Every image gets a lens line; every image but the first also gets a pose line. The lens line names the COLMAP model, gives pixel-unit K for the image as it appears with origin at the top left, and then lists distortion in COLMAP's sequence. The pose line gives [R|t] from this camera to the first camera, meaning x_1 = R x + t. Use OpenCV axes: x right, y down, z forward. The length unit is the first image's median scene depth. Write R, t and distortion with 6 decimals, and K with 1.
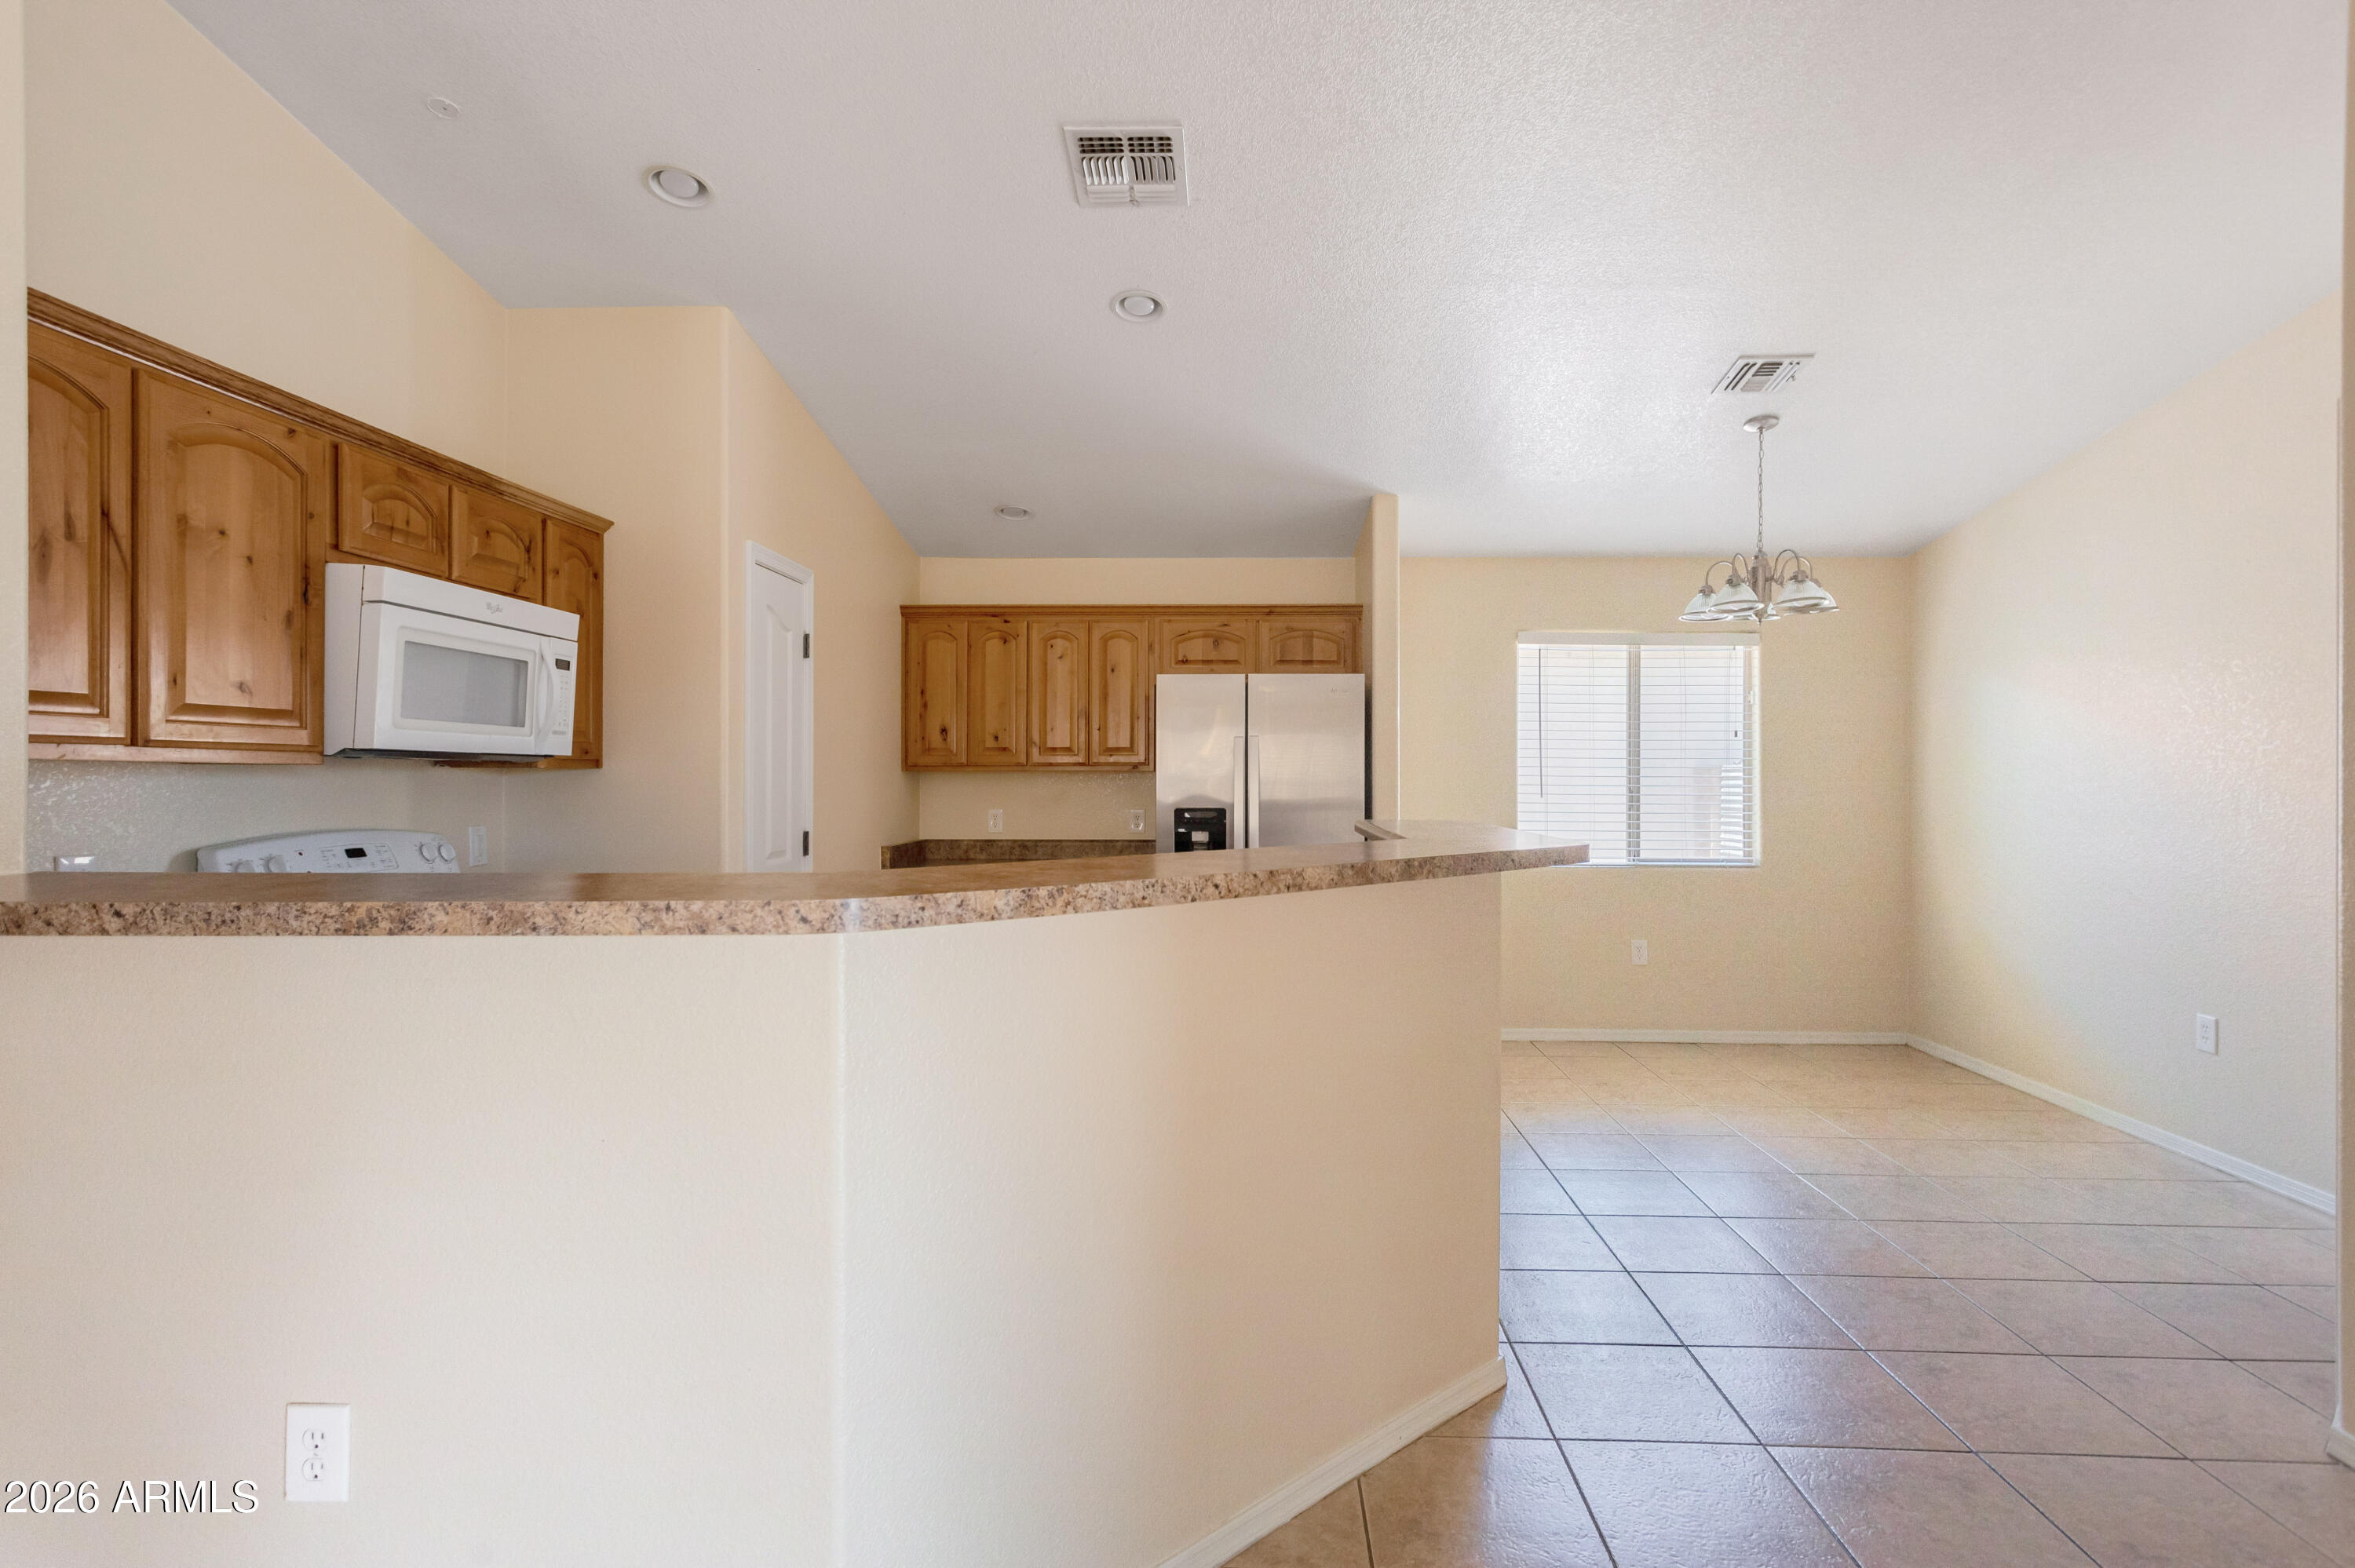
lens RADIAL K [[1142.9, 0, 1196.1], [0, 1142.9, 772.0], [0, 0, 1]] dist [0.000204, 0.001676]
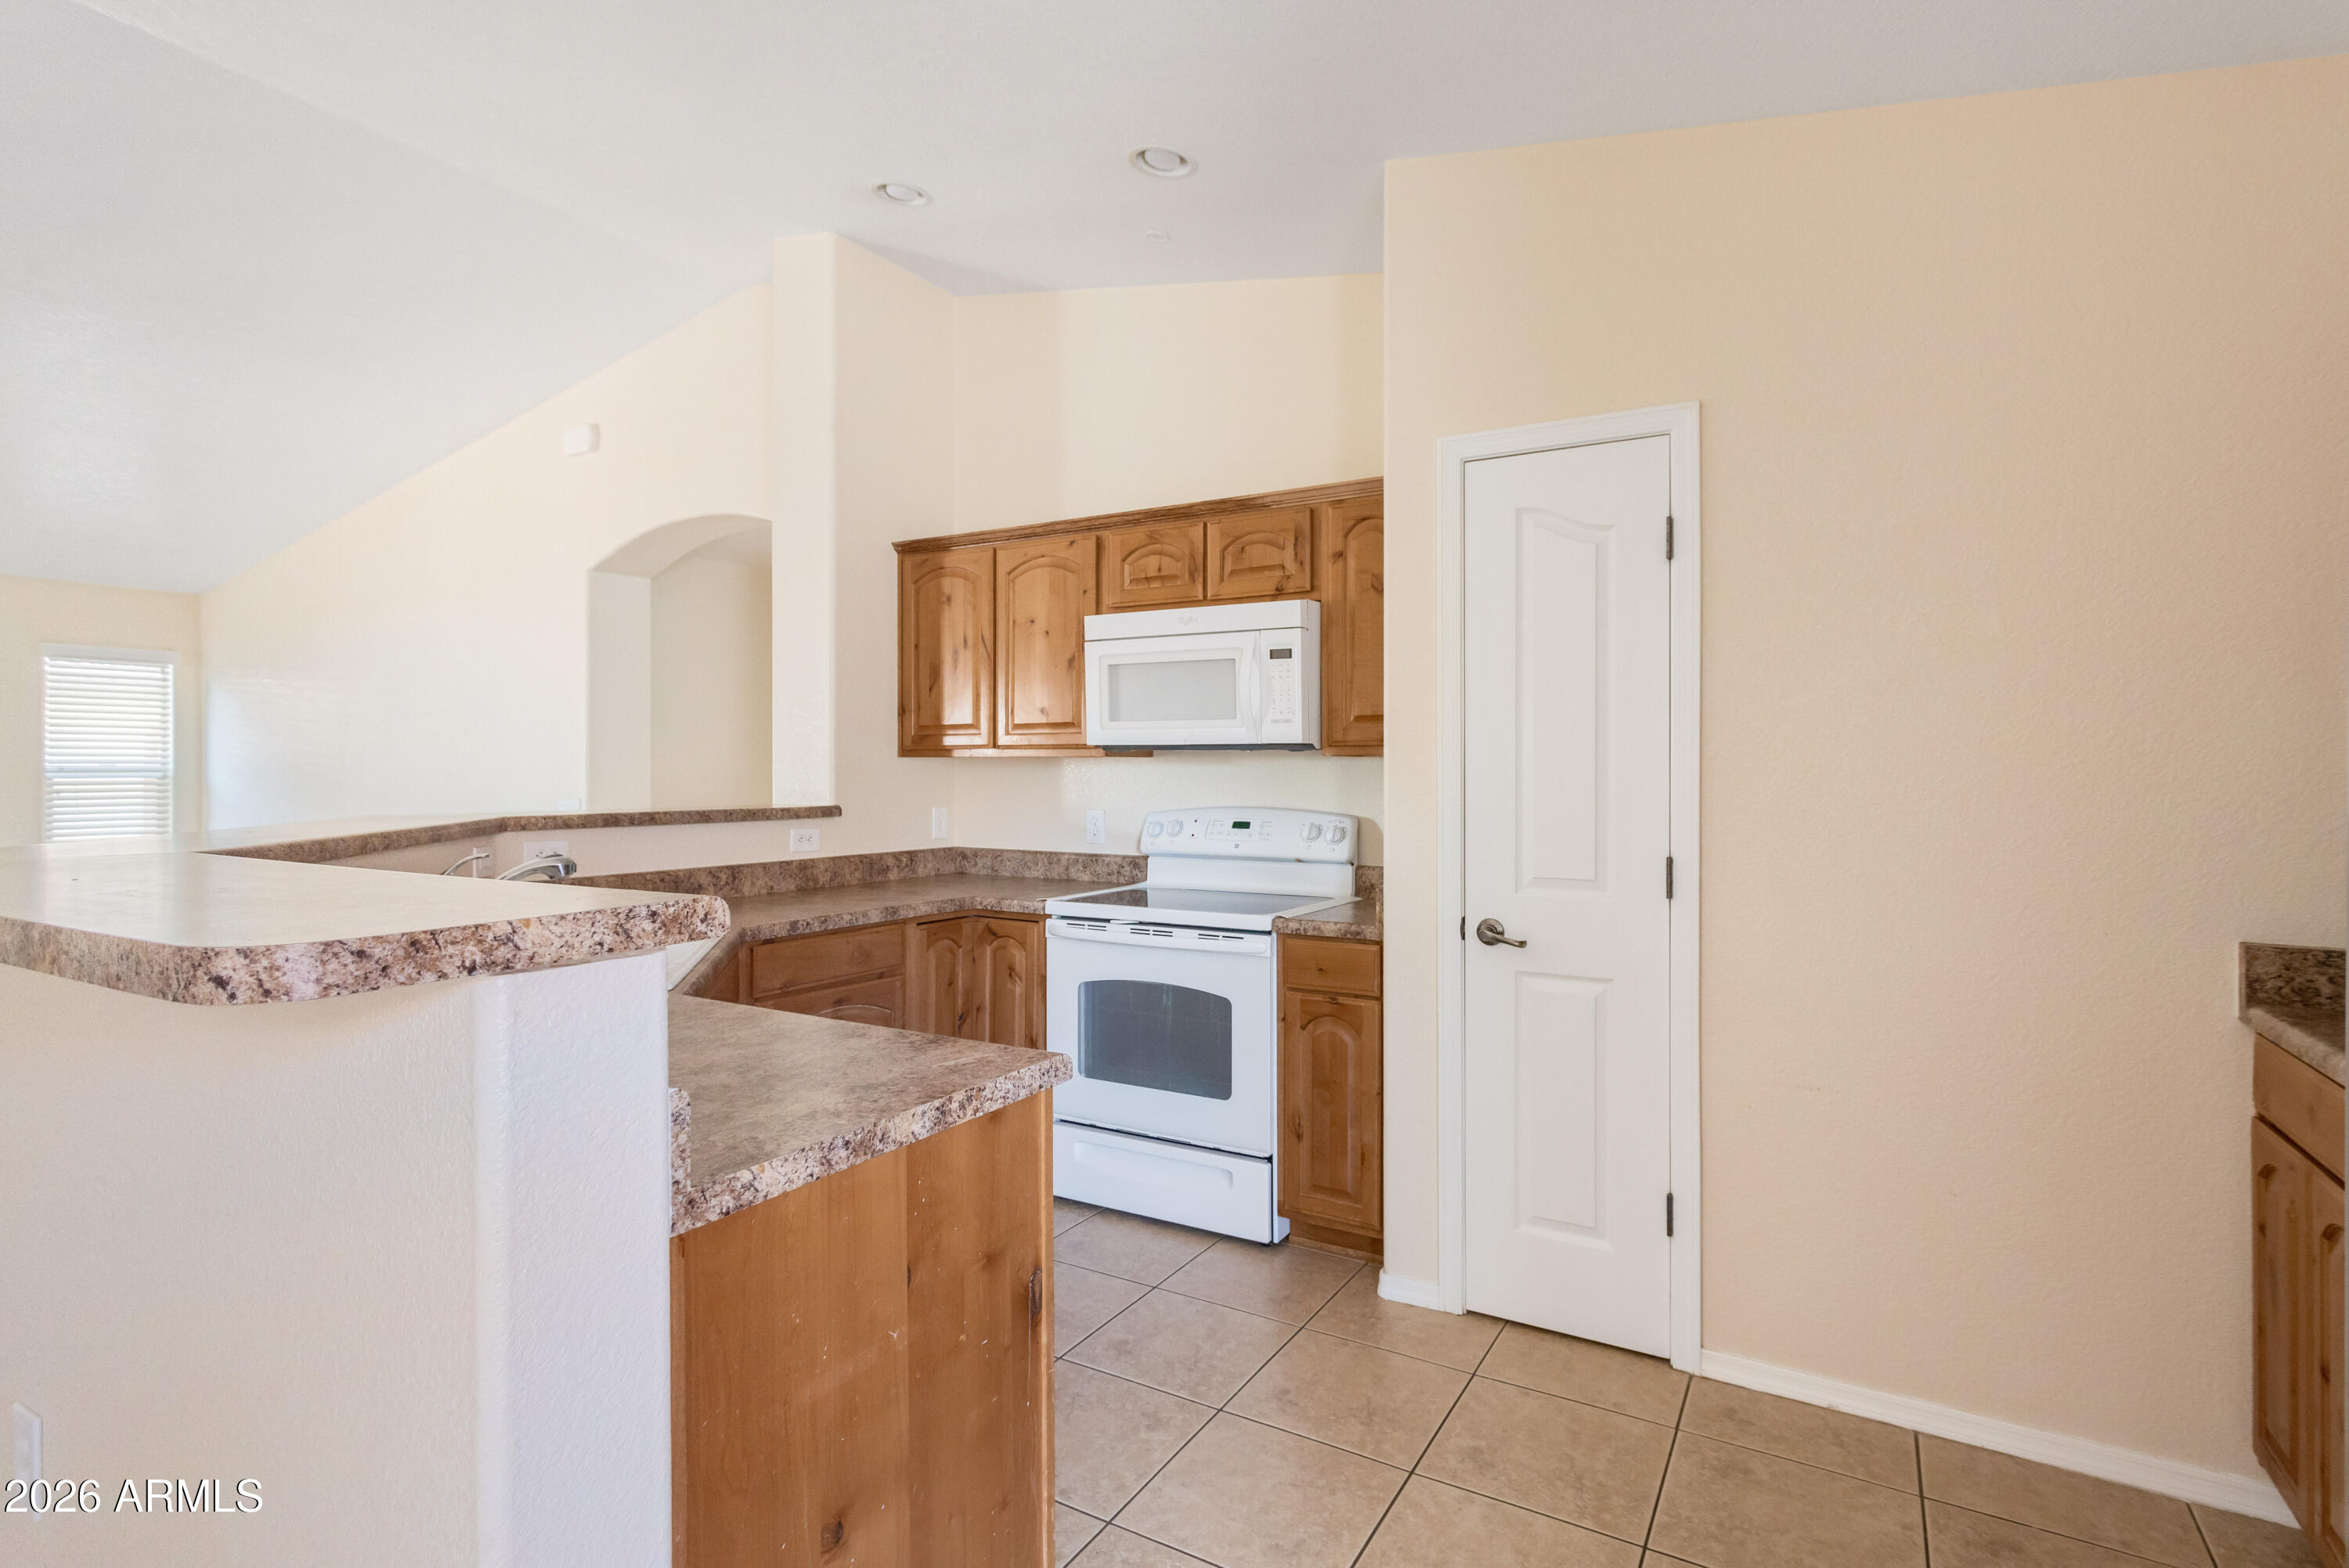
lens RADIAL K [[1140.1, 0, 1181.3], [0, 1140.1, 771.8], [0, 0, 1]] dist [0.000204, 0.001676]
pose [[-0.465586, -0.007297, -0.884972, 0.433901], [-0.002190, 0.999972, -0.007093, 0.020966], [0.885000, -0.001365, -0.465589, 1.578794]]
